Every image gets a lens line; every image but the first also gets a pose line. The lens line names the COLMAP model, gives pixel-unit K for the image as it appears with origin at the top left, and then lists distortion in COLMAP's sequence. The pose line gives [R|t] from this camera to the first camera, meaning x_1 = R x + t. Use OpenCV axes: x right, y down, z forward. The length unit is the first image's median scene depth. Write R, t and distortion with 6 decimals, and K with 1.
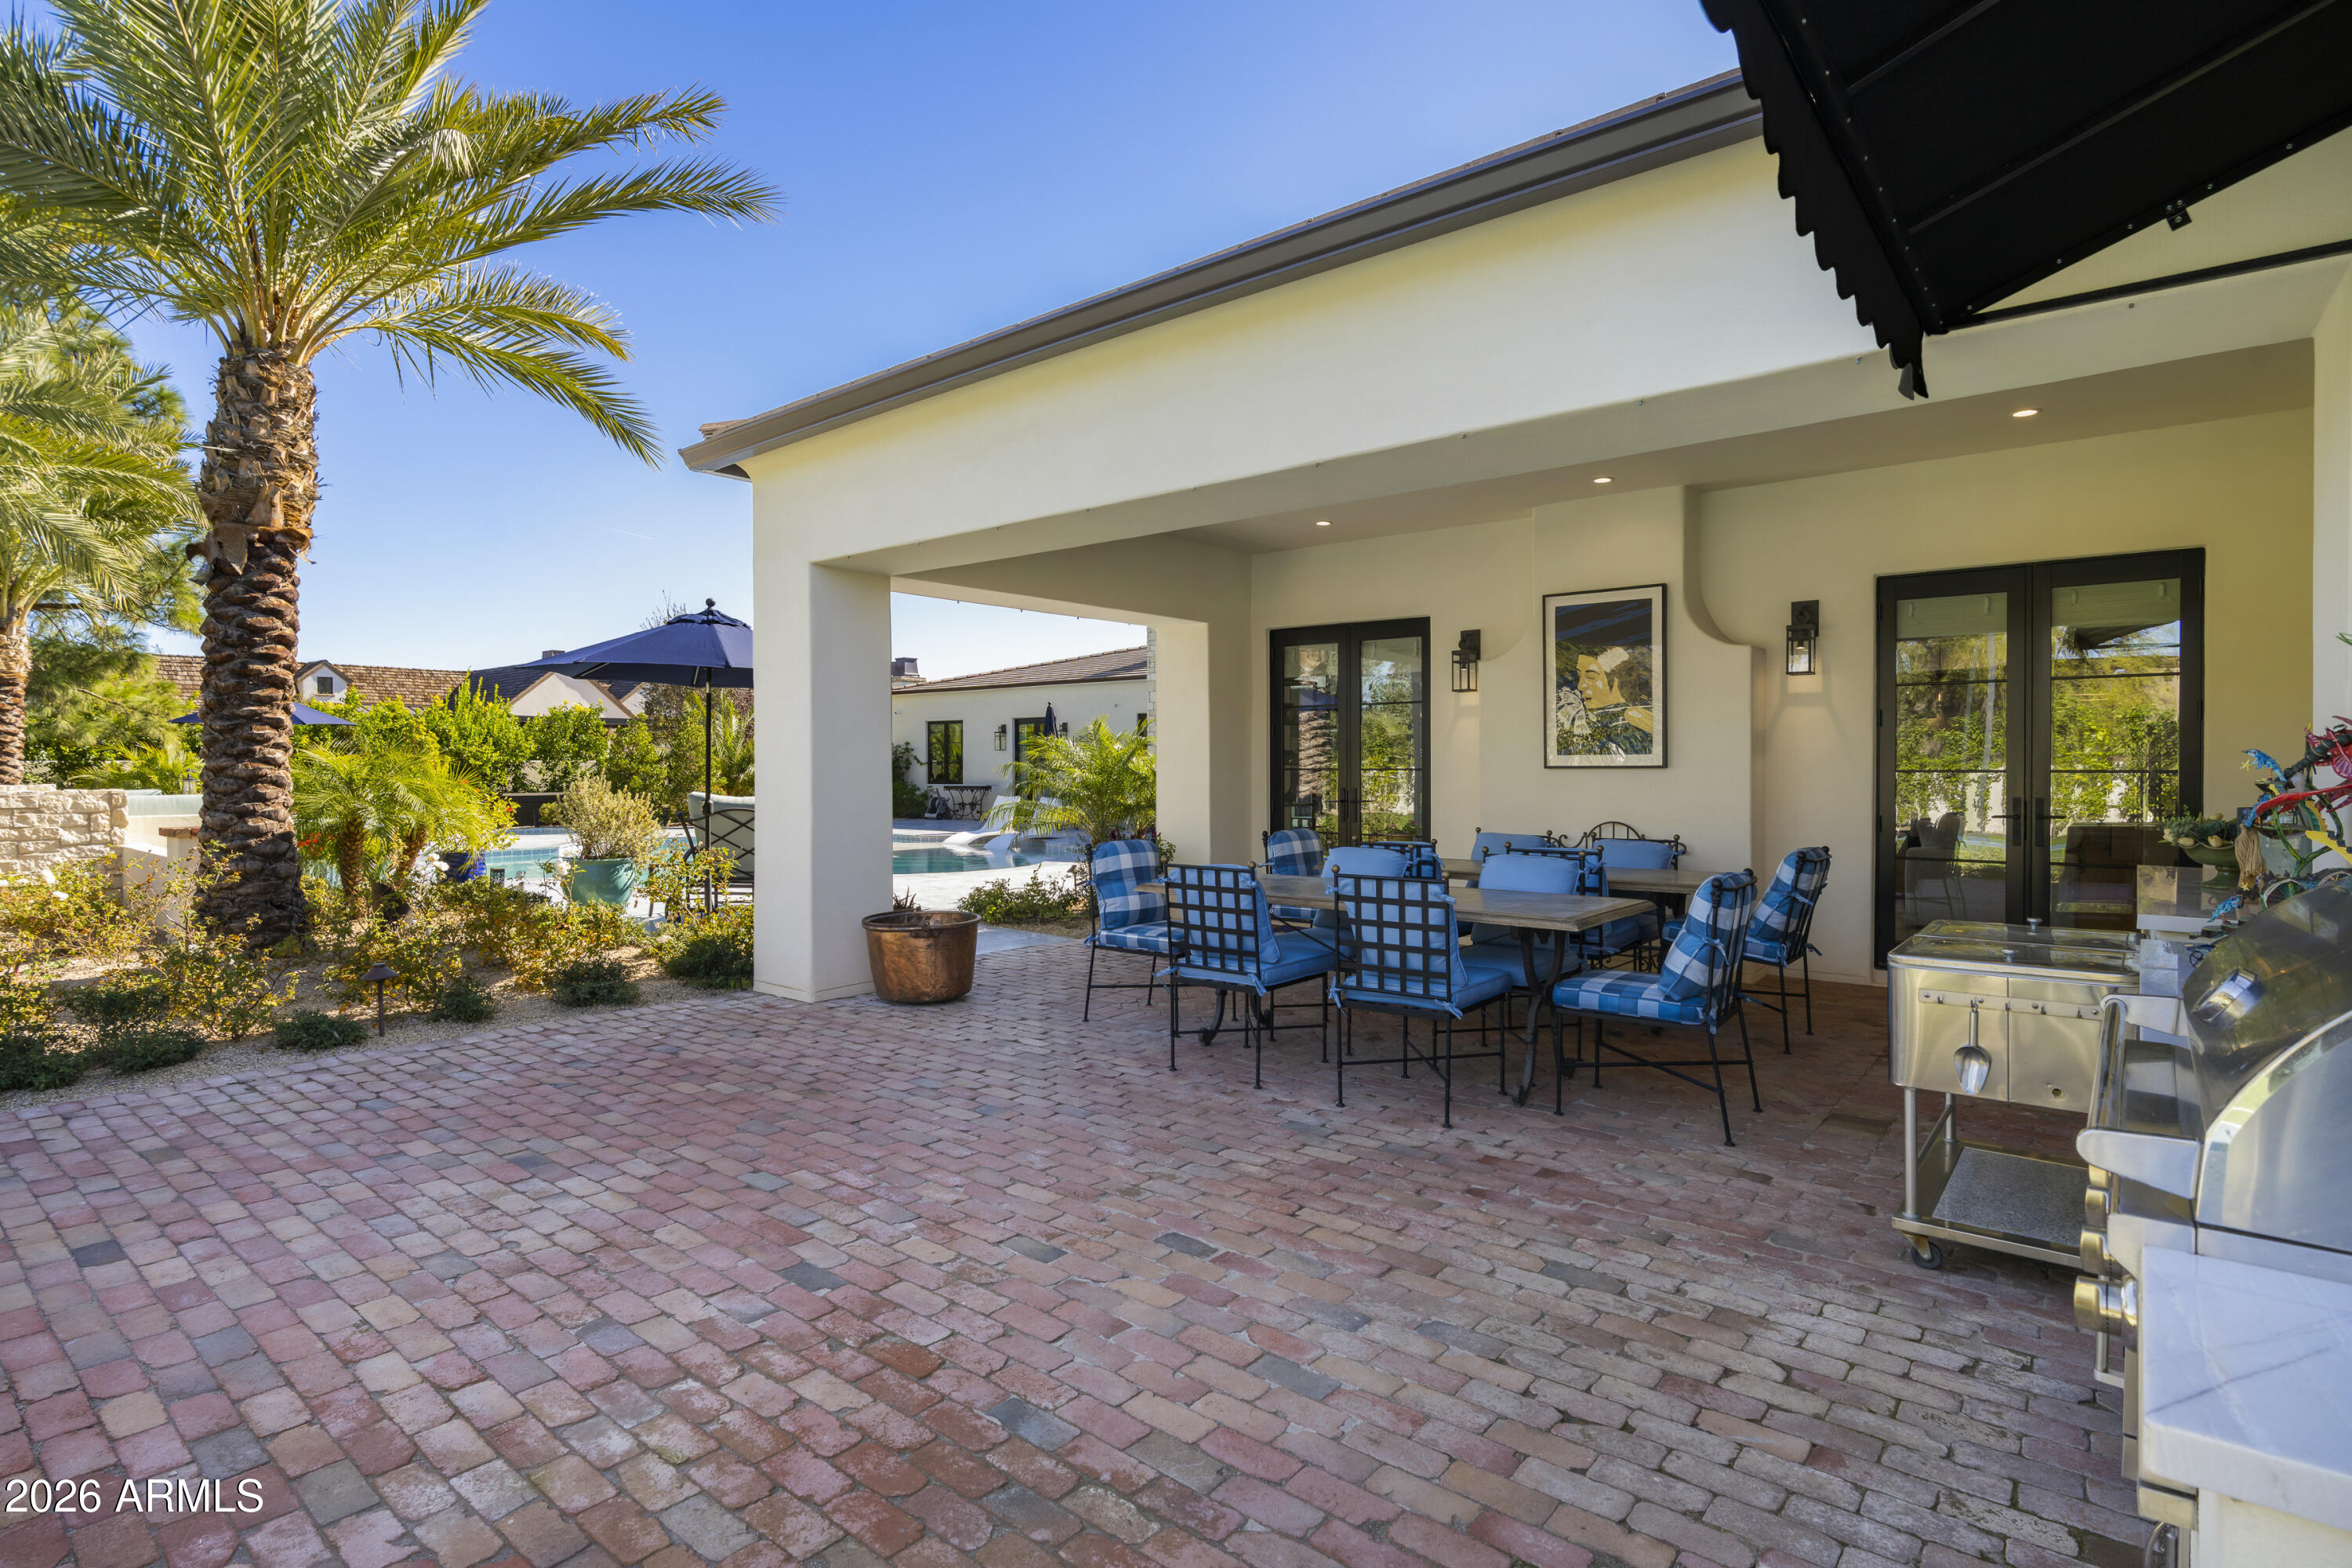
lens RADIAL K [[1176.3, 0, 1176.4], [0, 1176.3, 778.0], [0, 0, 1]] dist [-0.015111, 0.004020]
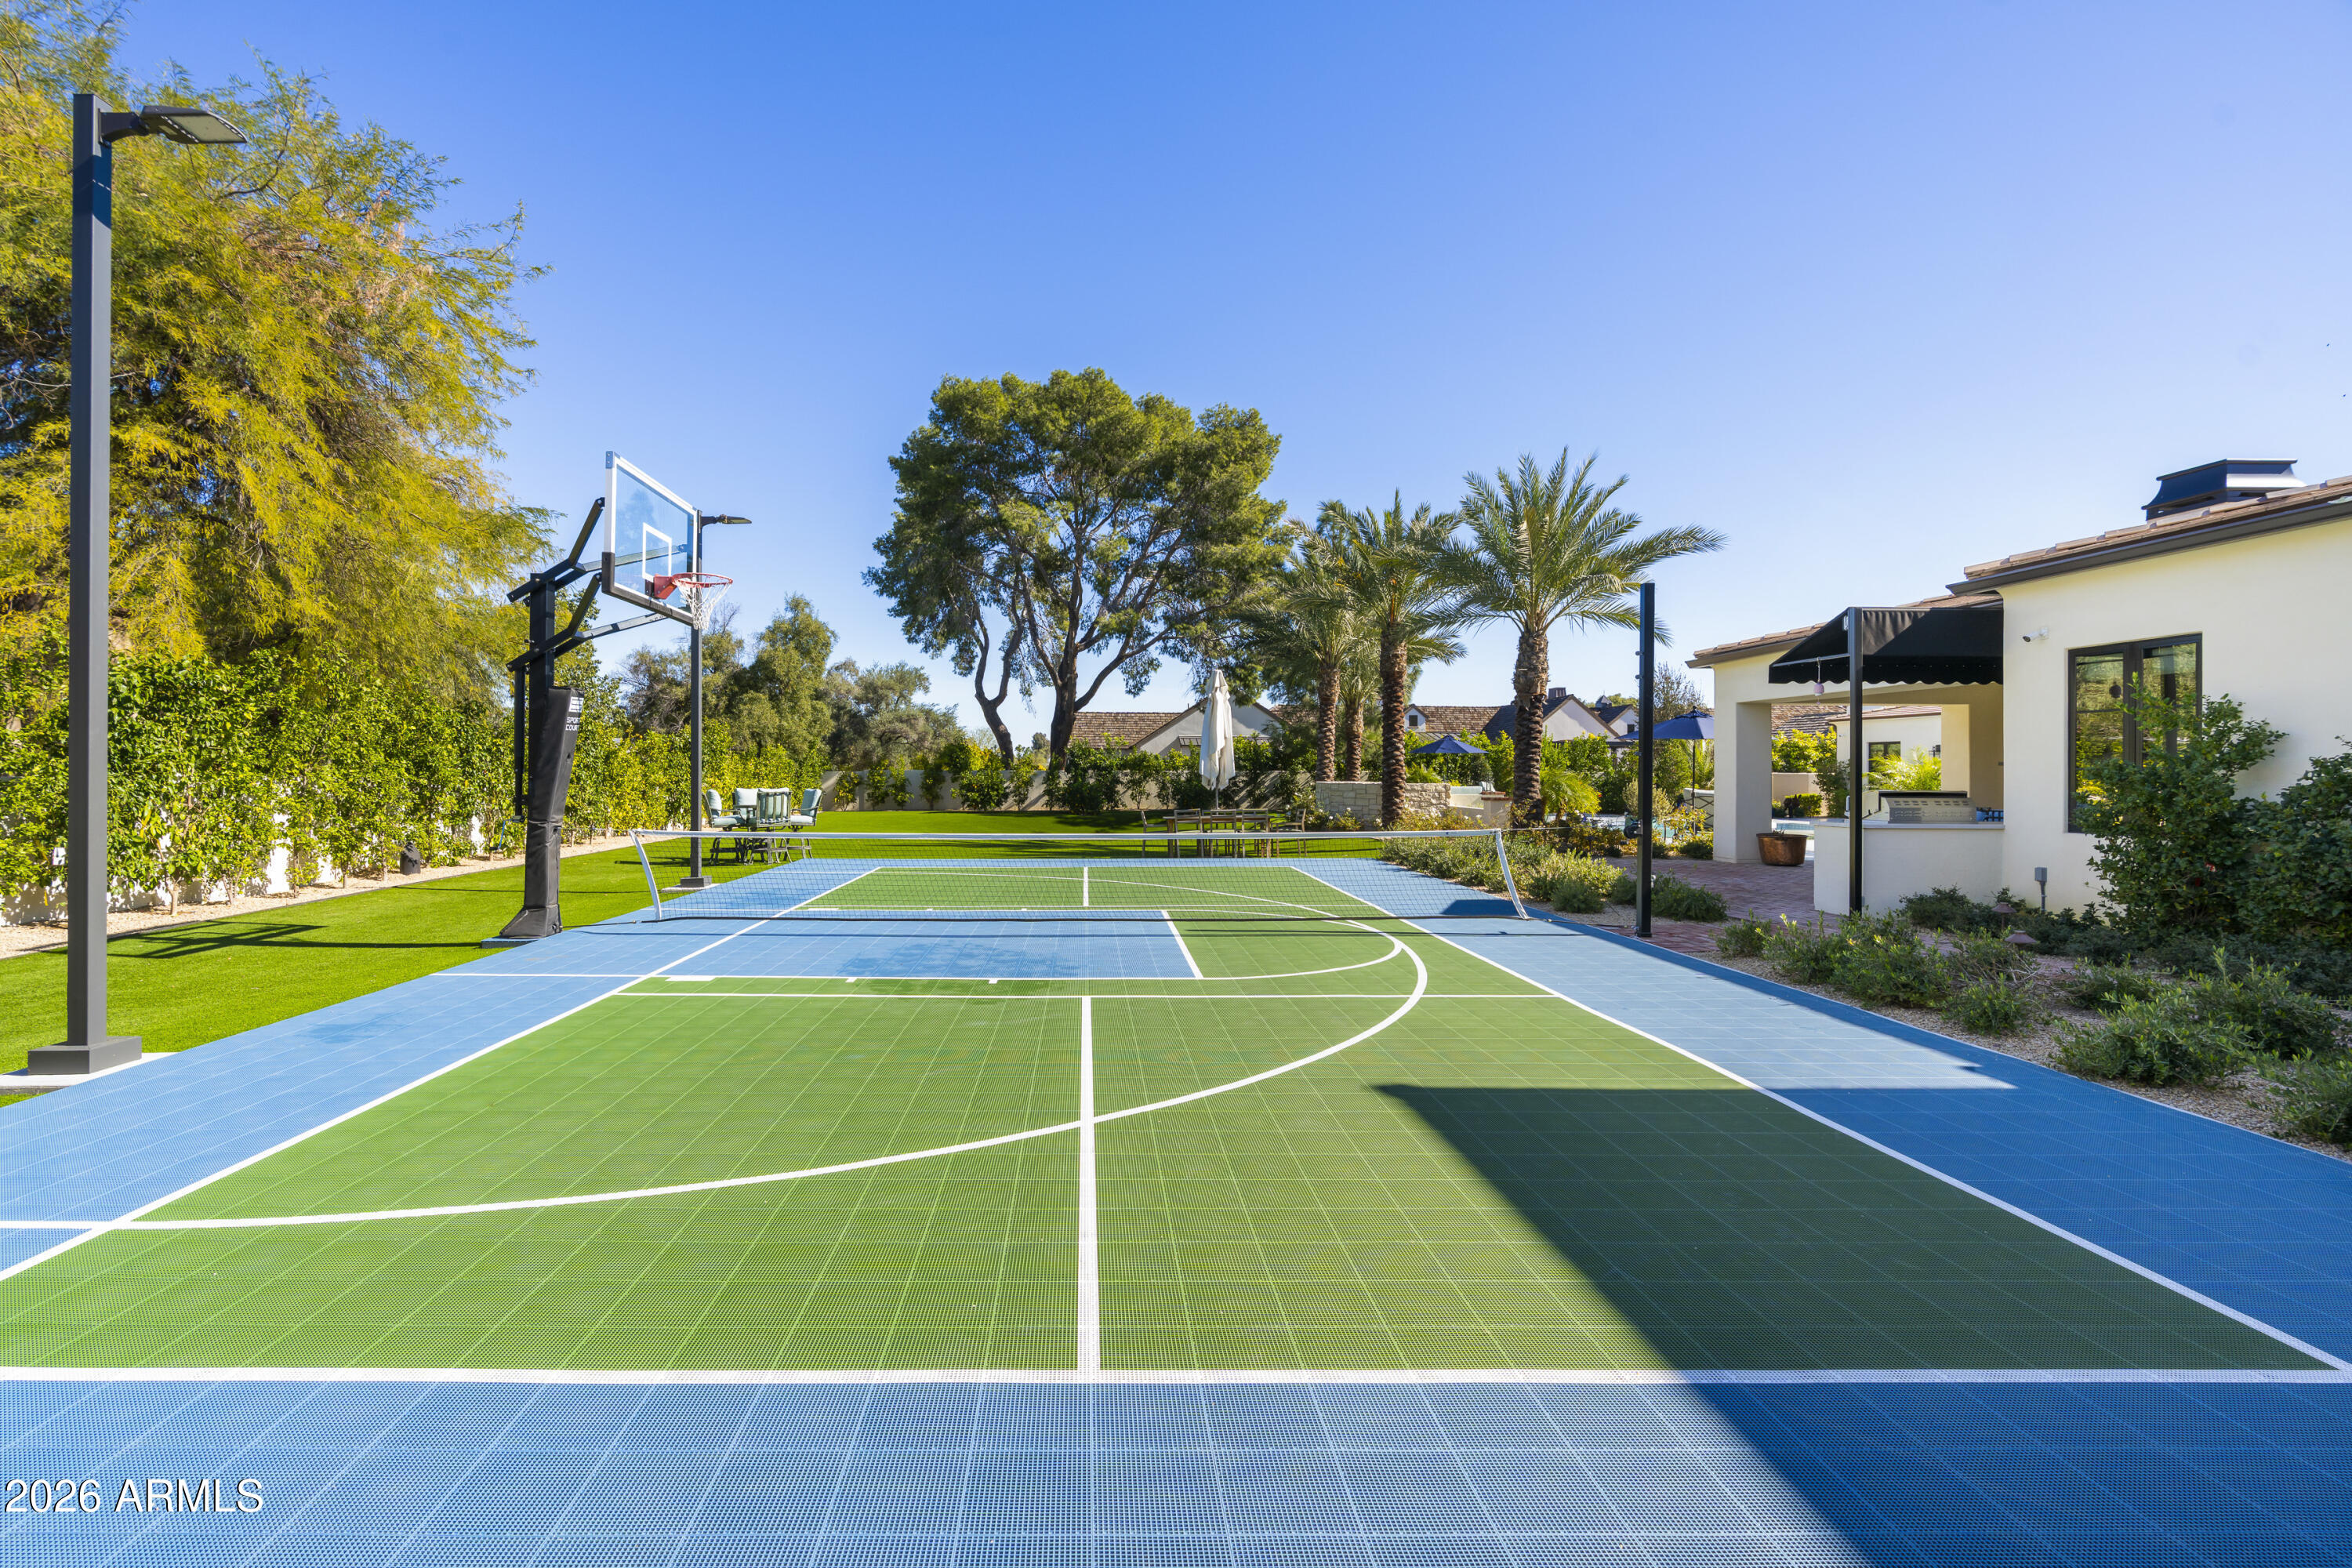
lens RADIAL K [[1084.5, 0, 1101.0], [0, 1084.5, 773.3], [0, 0, 1]] dist [-0.003896, -0.000345]
pose [[0.646905, 0.005008, -0.762554, 0.661746], [-0.014394, 0.999880, -0.005644, 0.017751], [0.762435, 0.014627, 0.646900, -1.774561]]
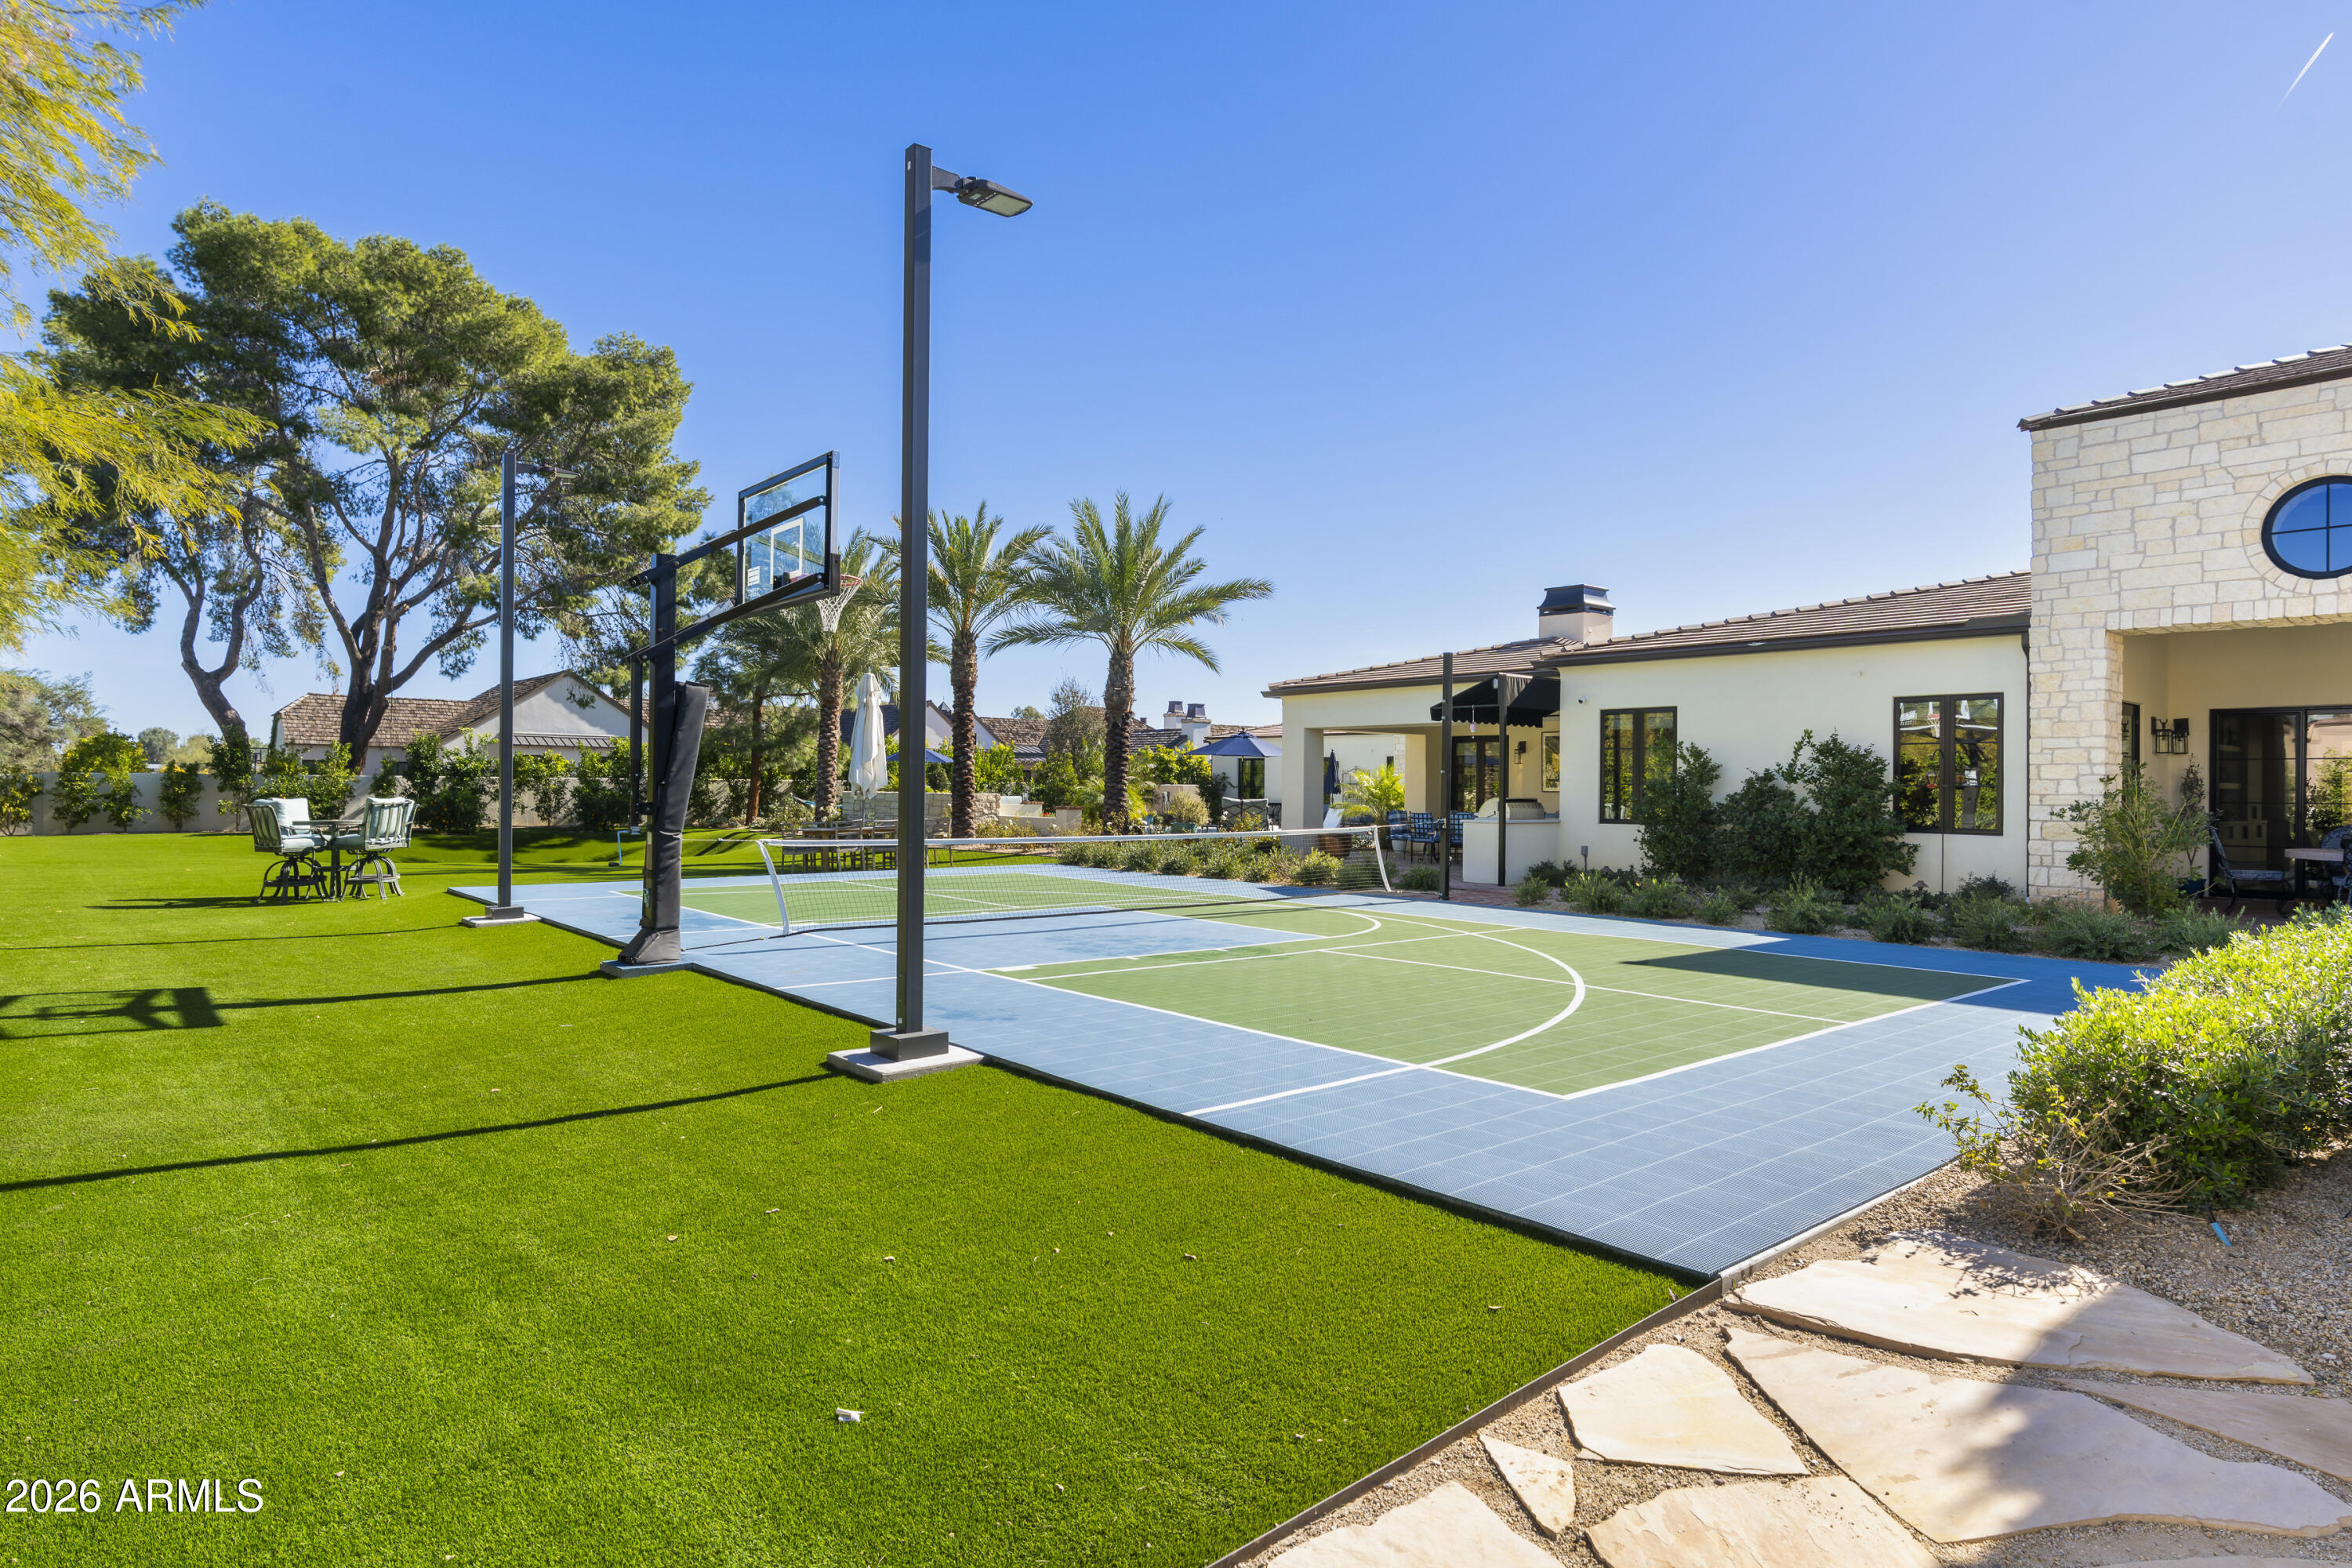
lens RADIAL K [[1287.3, 0, 1176.0], [0, 1287.3, 784.0], [0, 0, 1]] dist [-0.021432, -0.000332]
pose [[0.983882, 0.011091, -0.178477, -0.010150], [-0.013916, 0.999797, -0.014584, 0.038744], [0.178279, 0.016832, 0.983836, -2.742535]]
